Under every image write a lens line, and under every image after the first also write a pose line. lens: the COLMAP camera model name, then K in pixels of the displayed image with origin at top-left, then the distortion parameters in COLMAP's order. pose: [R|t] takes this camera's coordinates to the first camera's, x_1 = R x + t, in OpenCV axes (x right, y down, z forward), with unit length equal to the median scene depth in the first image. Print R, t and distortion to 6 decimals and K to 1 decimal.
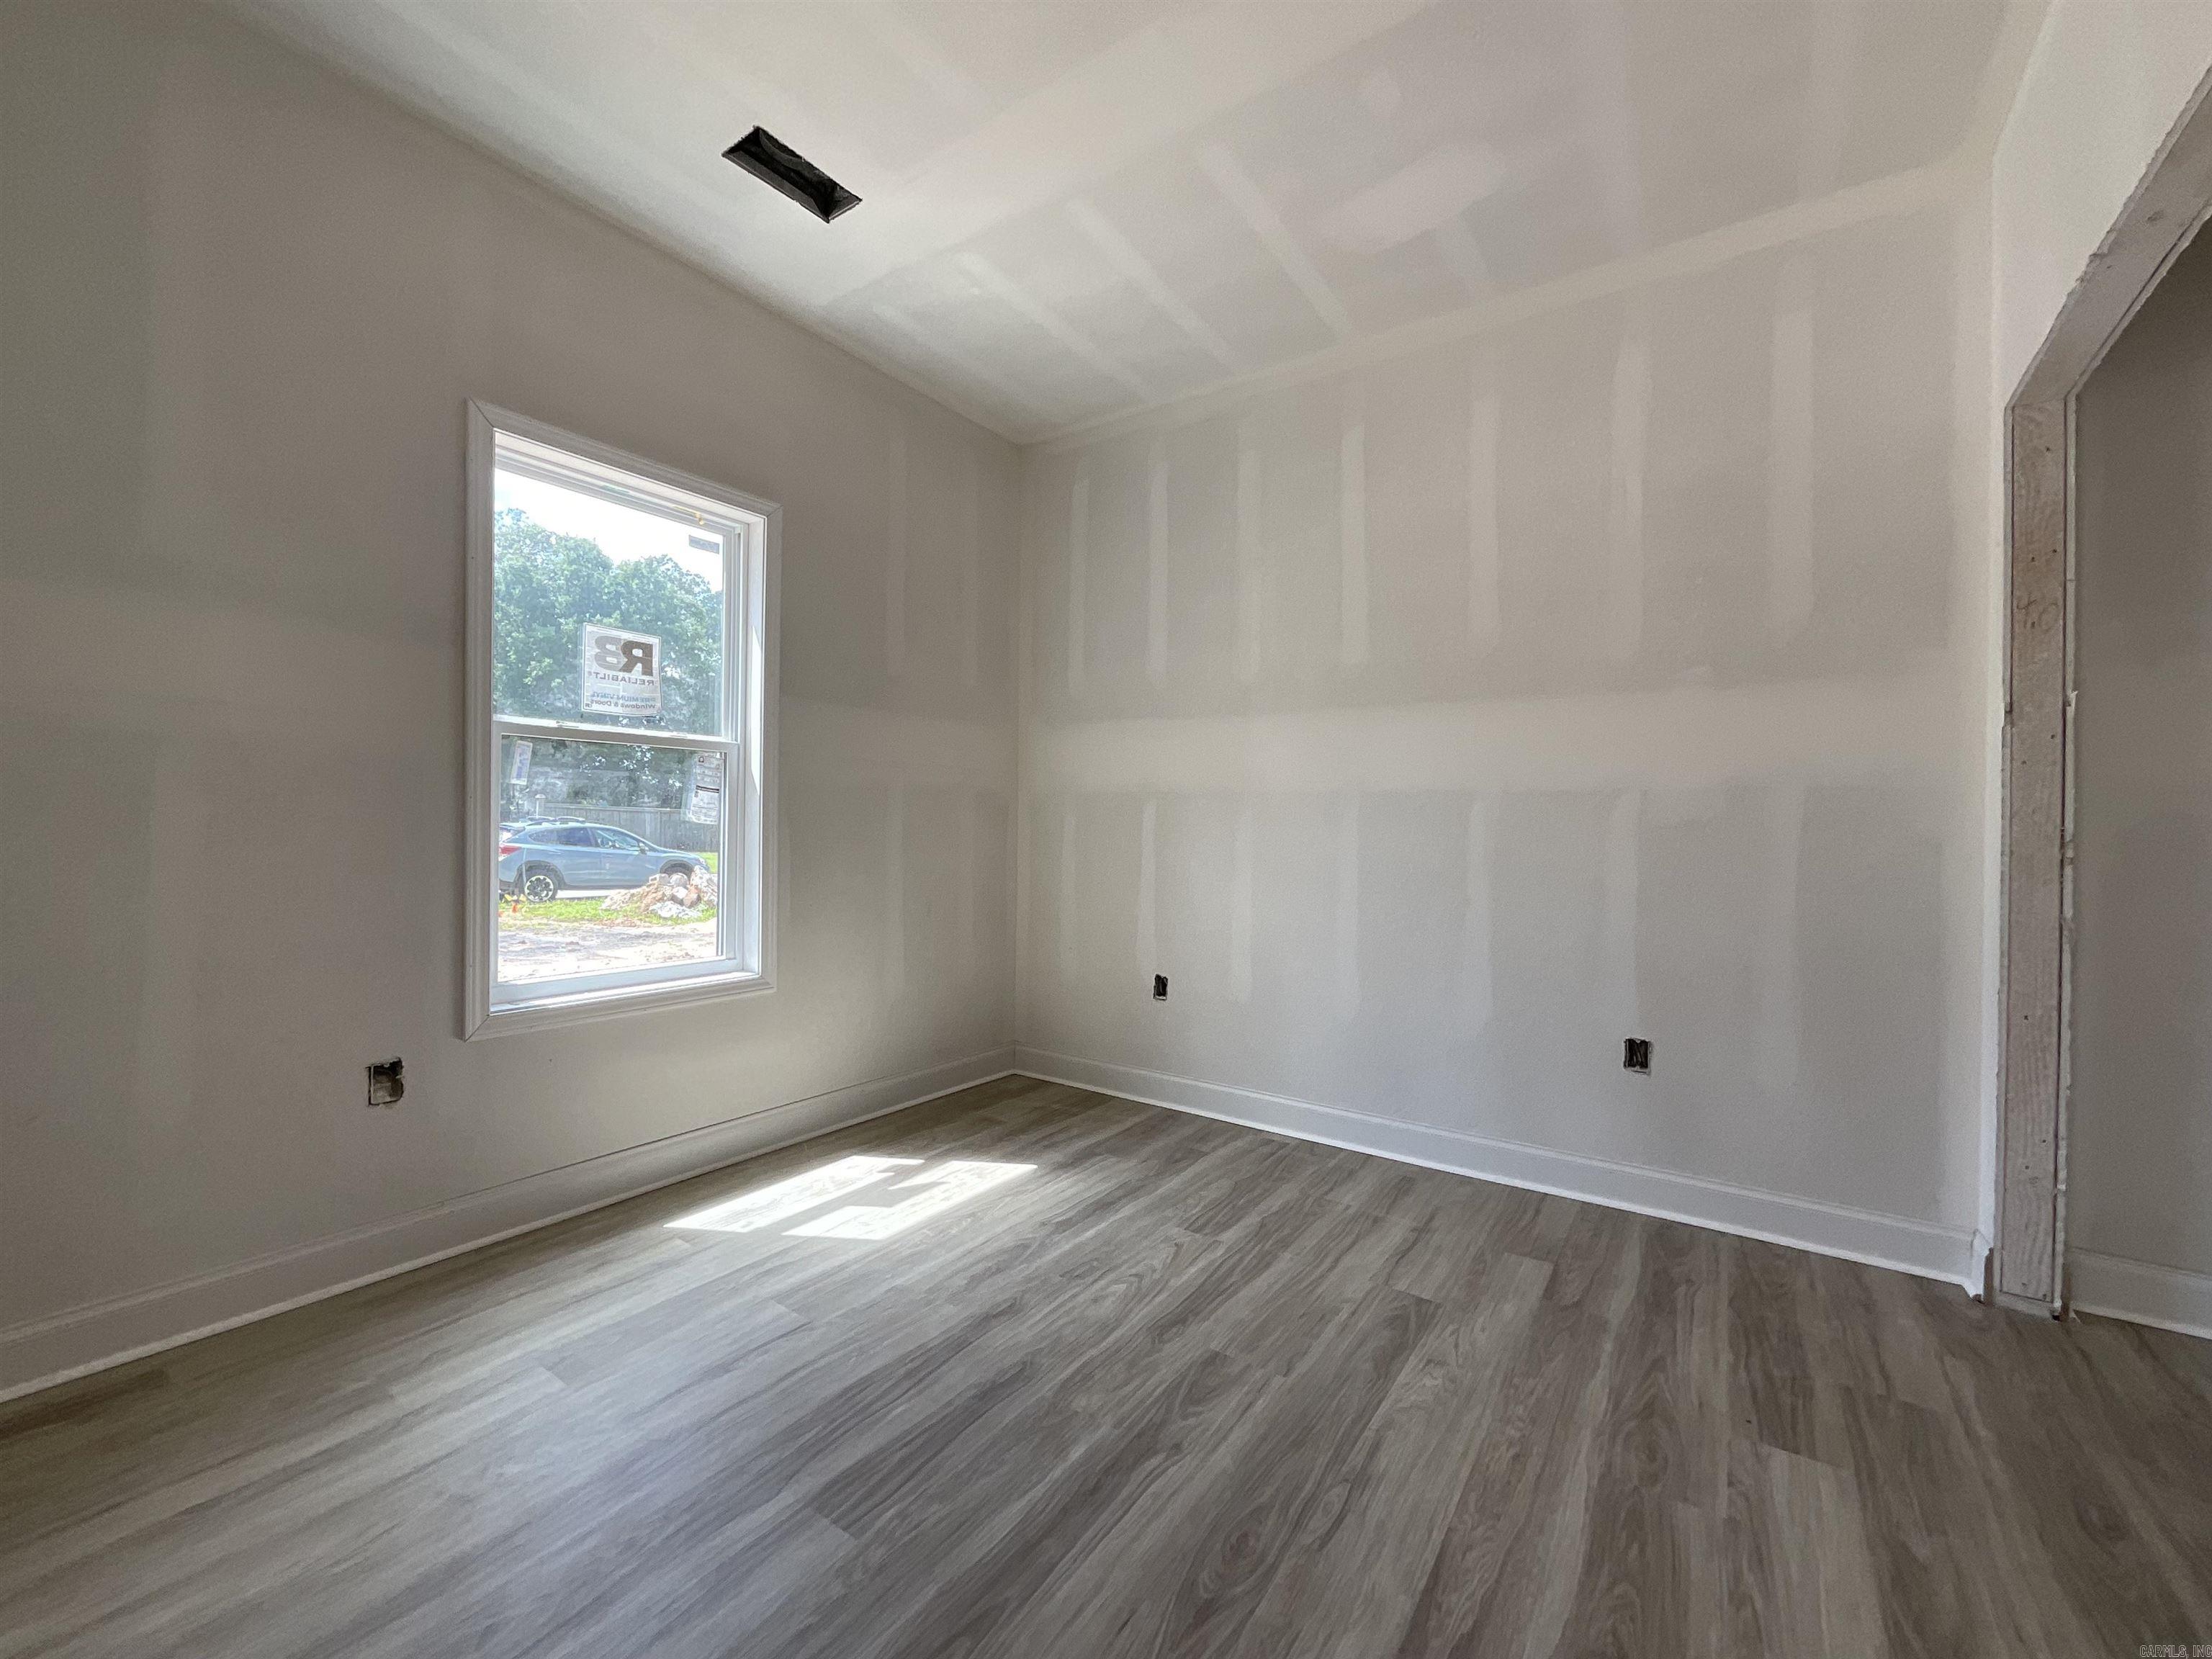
lens RADIAL K [[893.1, 0, 1112.0], [0, 893.1, 831.2], [0, 0, 1]] dist [-0.002025, 0.000070]
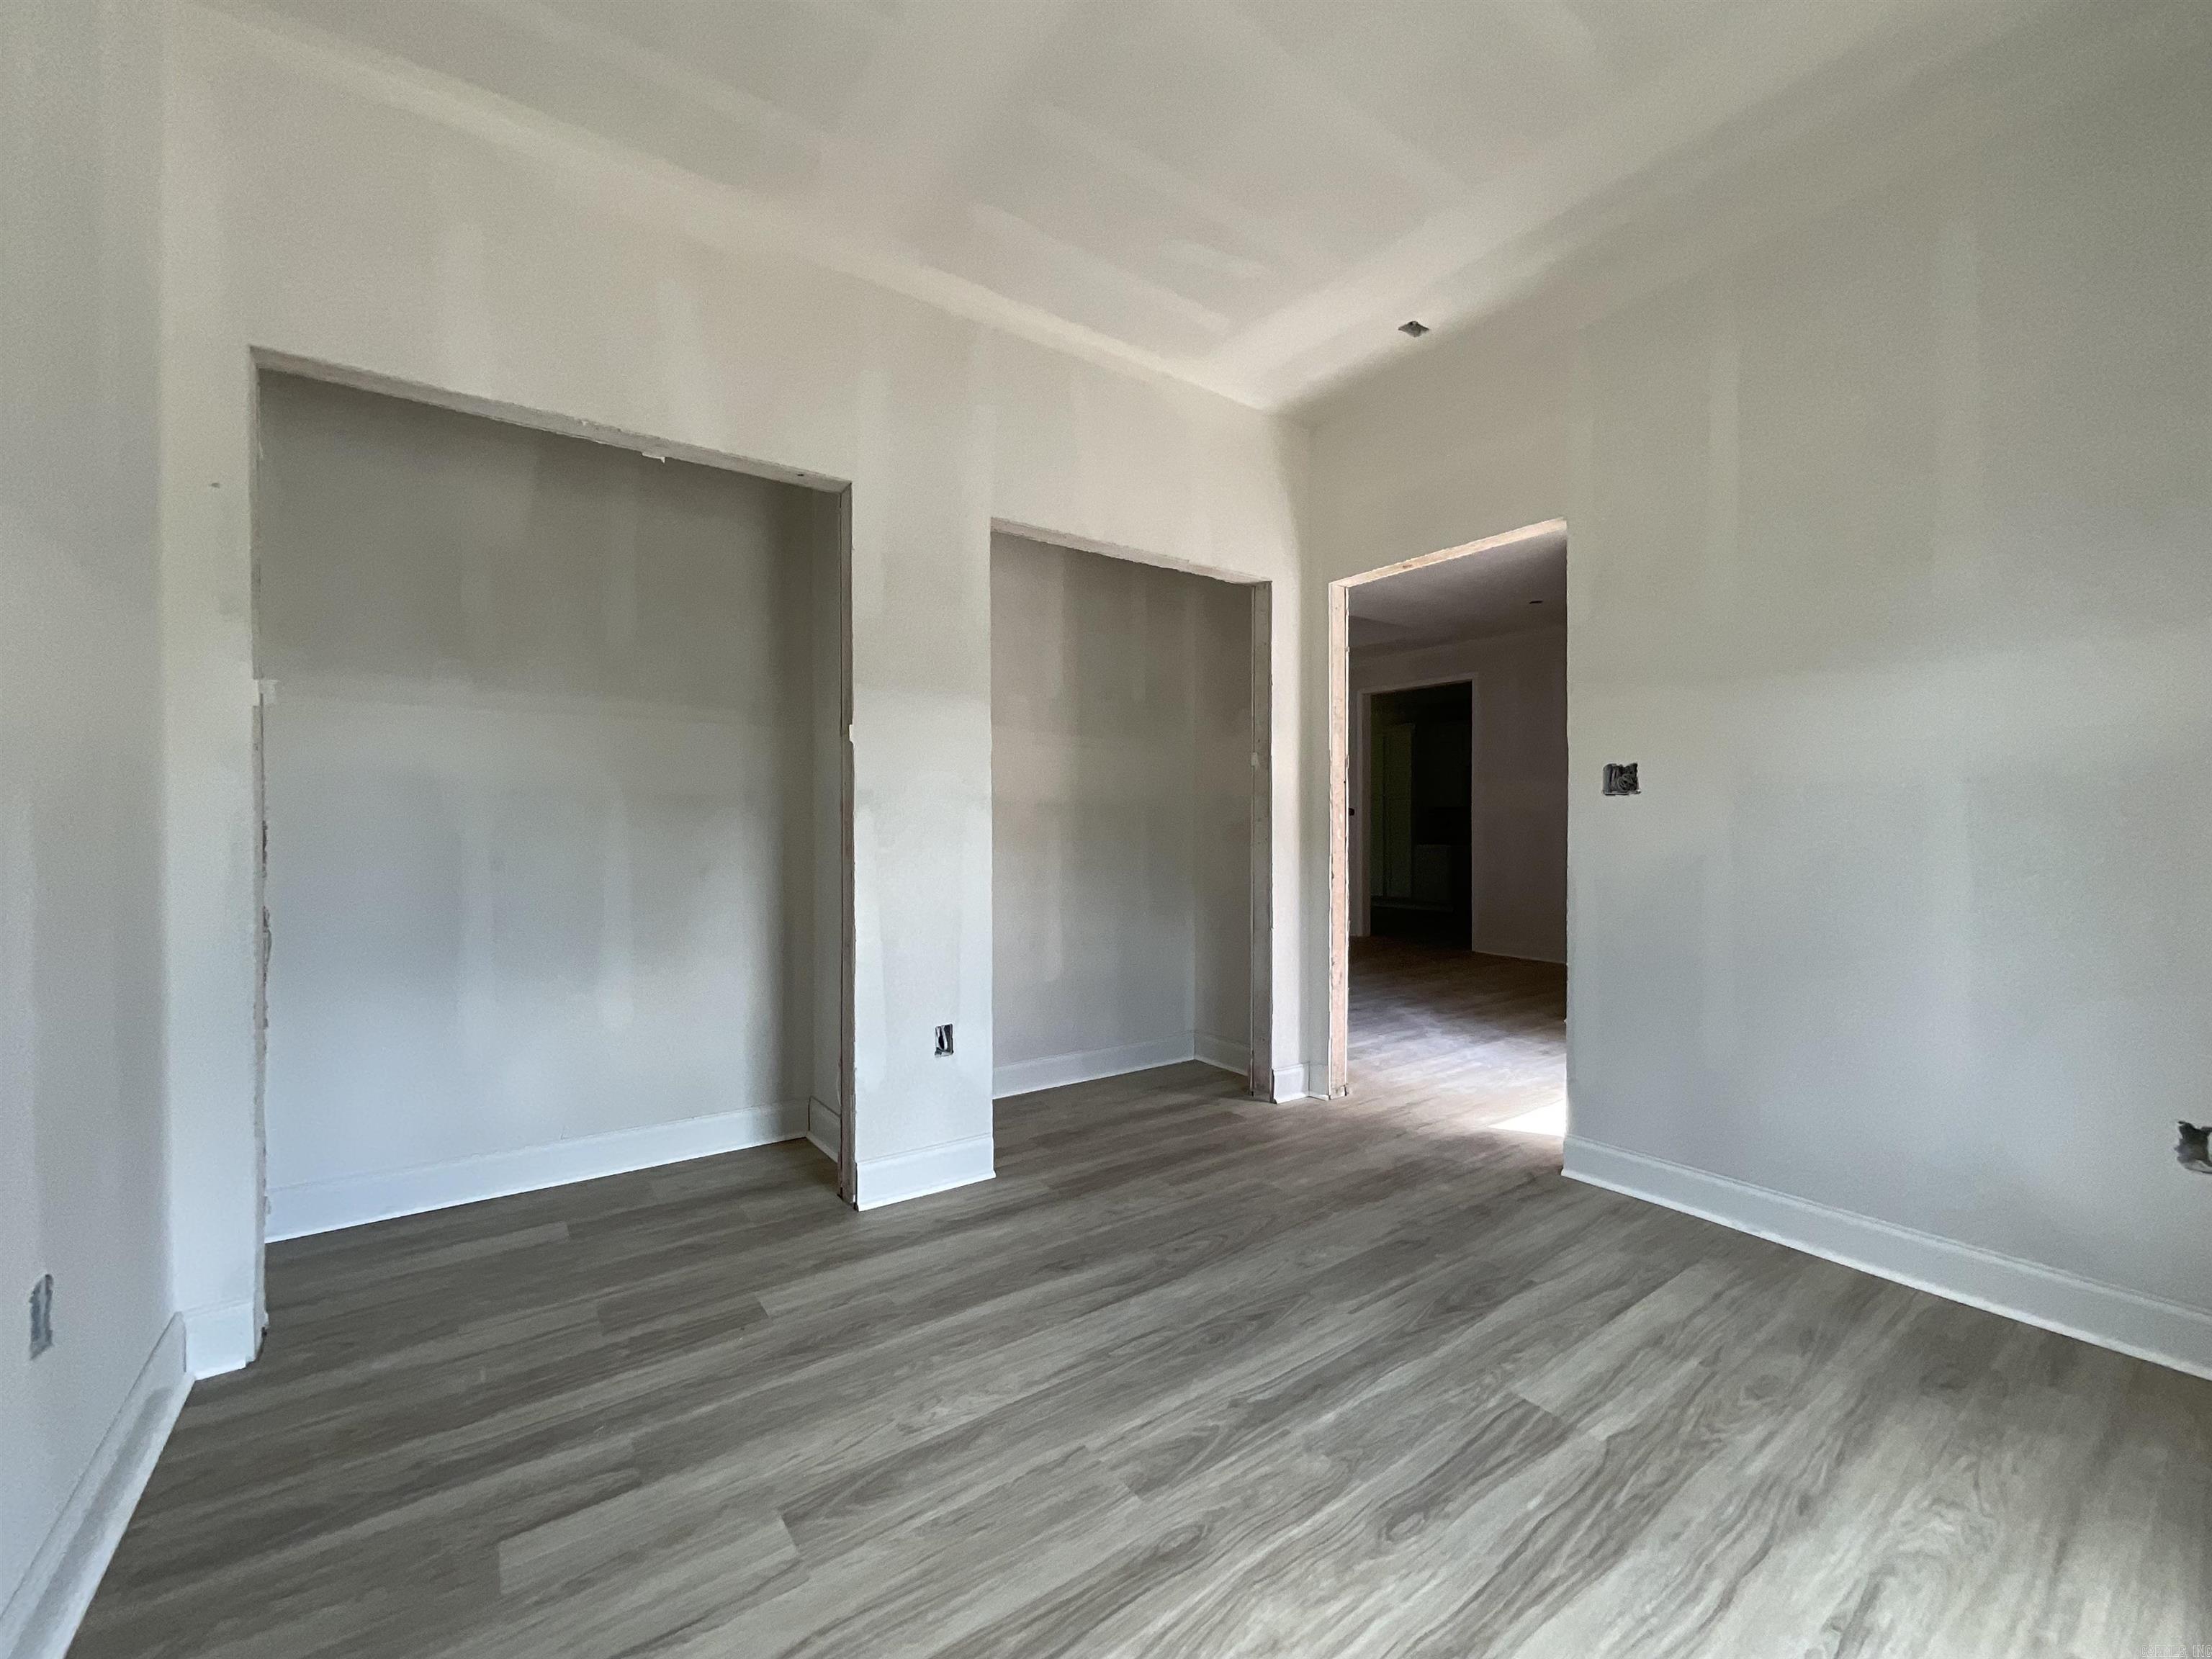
lens RADIAL K [[893.1, 0, 1112.0], [0, 893.1, 831.2], [0, 0, 1]] dist [-0.002025, 0.000070]
pose [[-0.942802, -0.016129, 0.332962, -0.127209], [-0.012047, 0.999825, 0.014320, -0.018227], [-0.333135, 0.009490, -0.942831, 1.919603]]
